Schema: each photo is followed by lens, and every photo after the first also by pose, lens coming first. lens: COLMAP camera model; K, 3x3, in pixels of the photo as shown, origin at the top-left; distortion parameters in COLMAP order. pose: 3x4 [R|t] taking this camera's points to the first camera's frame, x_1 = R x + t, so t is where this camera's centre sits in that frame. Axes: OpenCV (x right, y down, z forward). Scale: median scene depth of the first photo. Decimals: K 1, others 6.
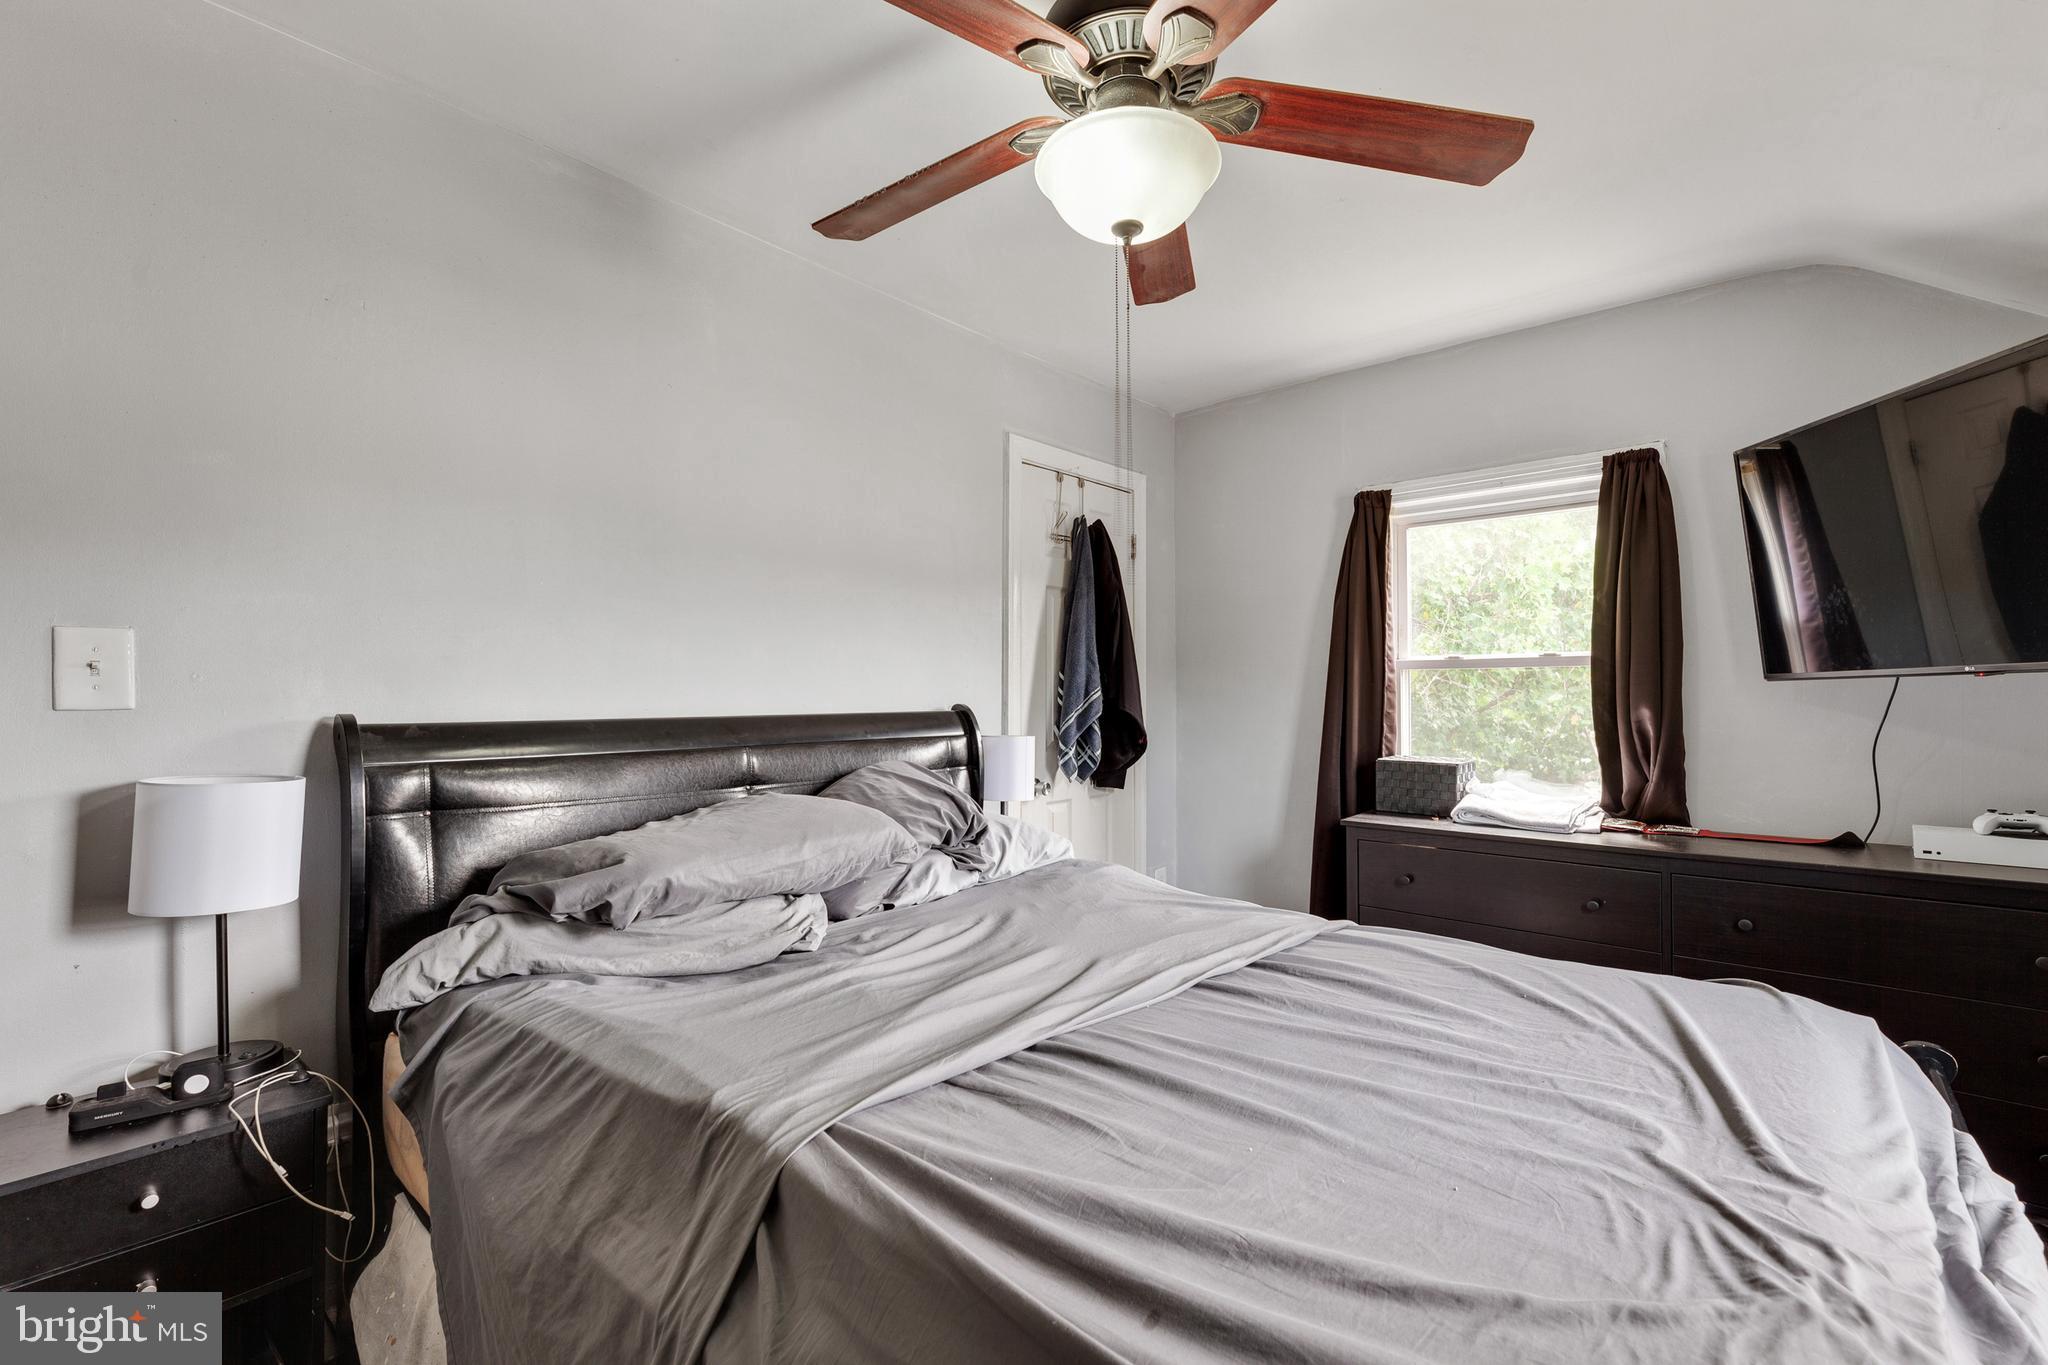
lens RADIAL K [[842.1, 0, 1021.0], [0, 842.1, 693.1], [0, 0, 1]] dist [0.004132, 0.000097]
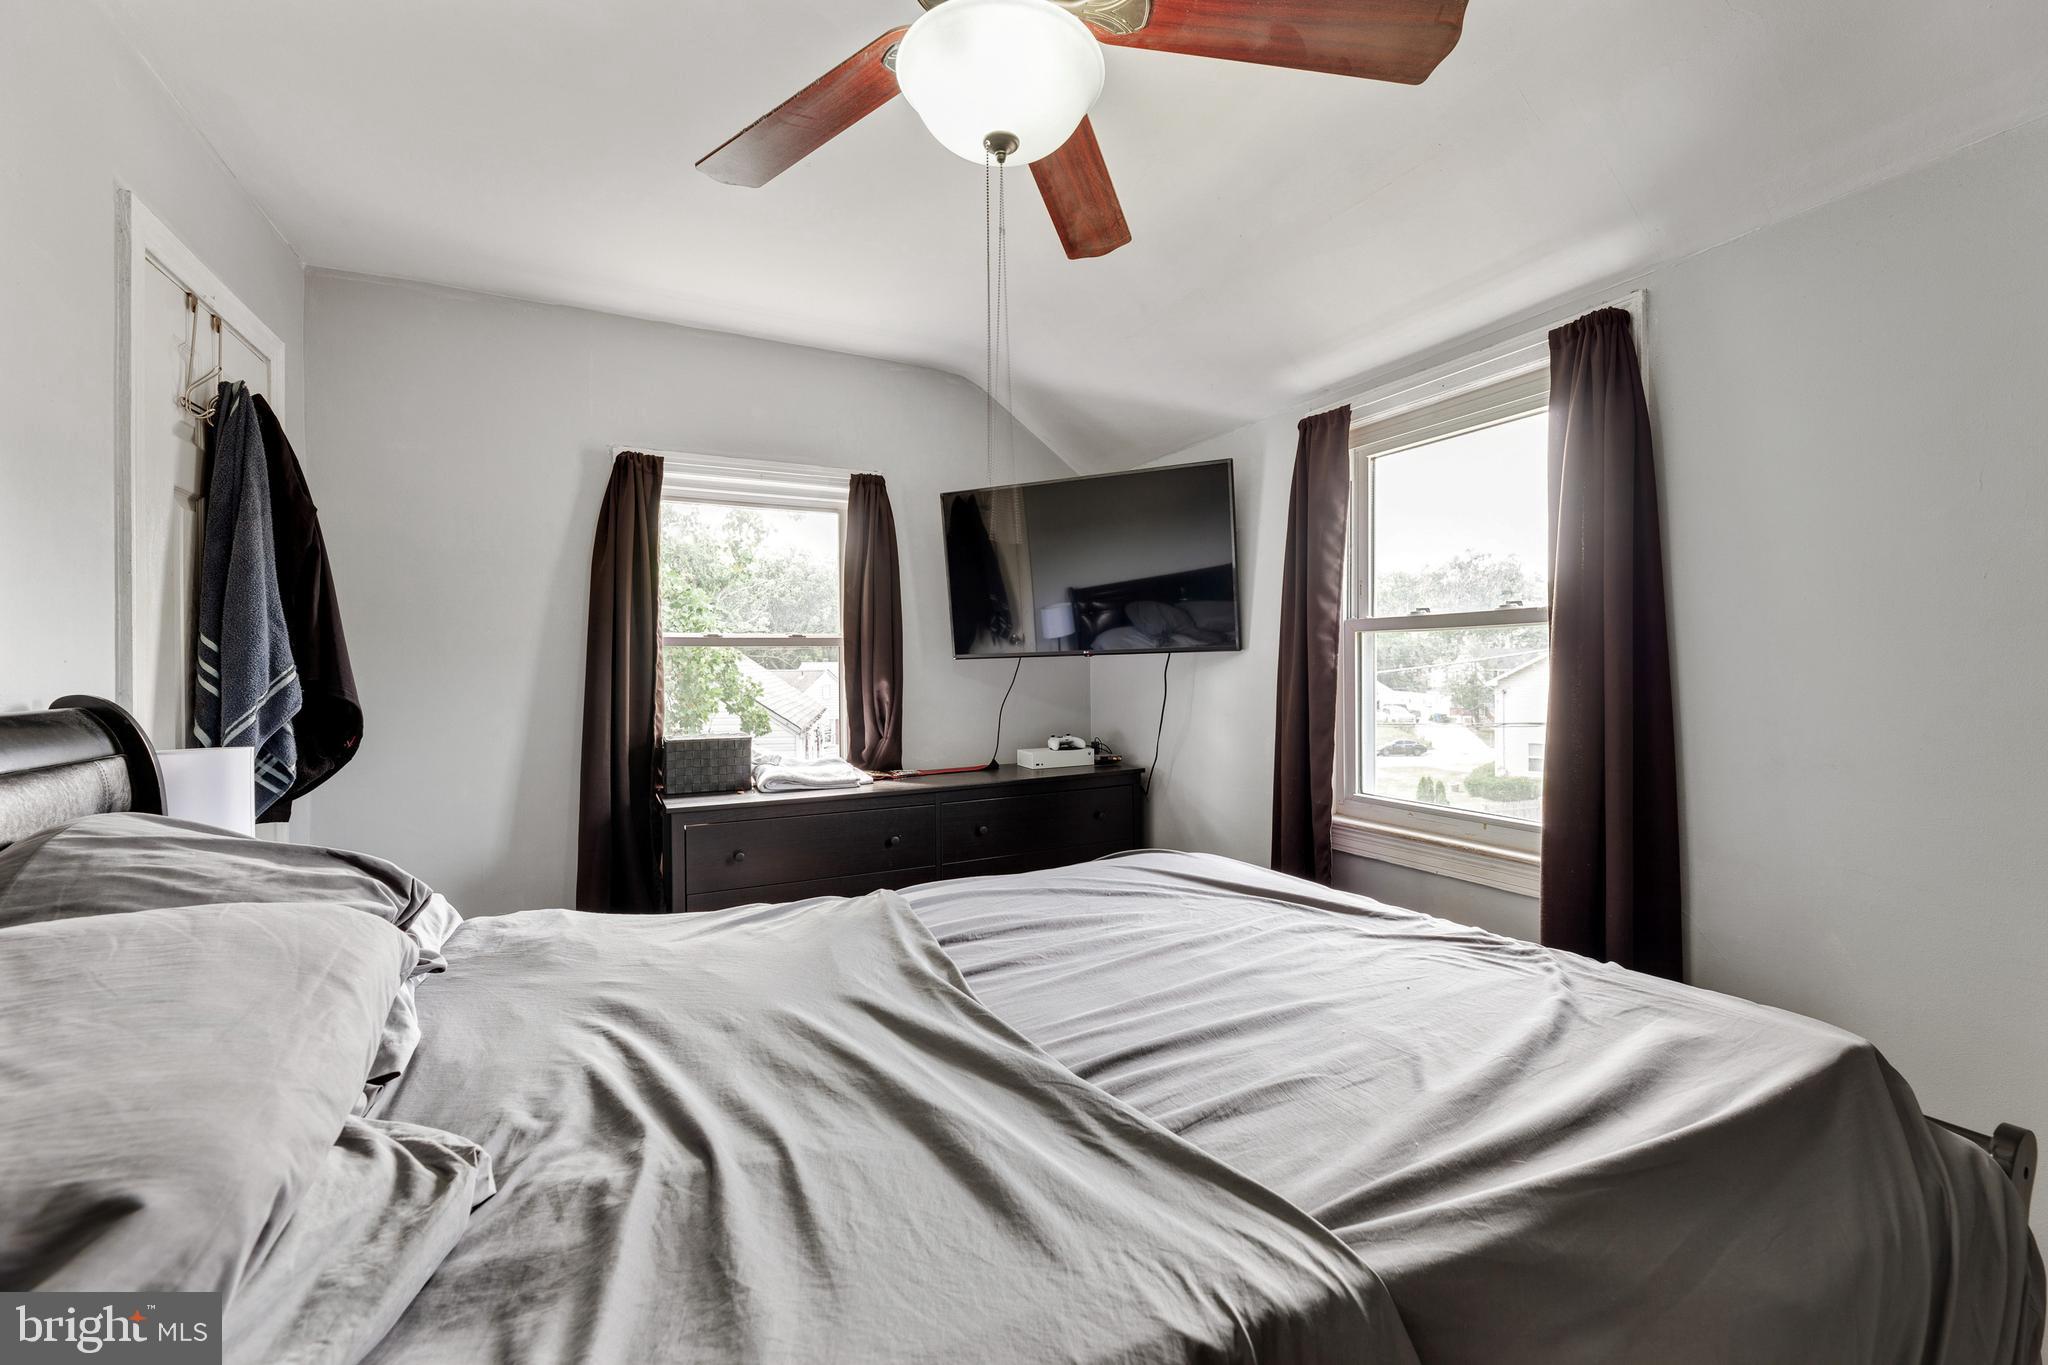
lens RADIAL K [[842.1, 0, 1018.6], [0, 842.1, 666.2], [0, 0, 1]] dist [0.004132, 0.000097]
pose [[0.393078, -0.000280, 0.919505, -0.361304], [0.009580, 0.999947, -0.003791, 0.003571], [-0.919455, 0.010299, 0.393059, 0.328937]]
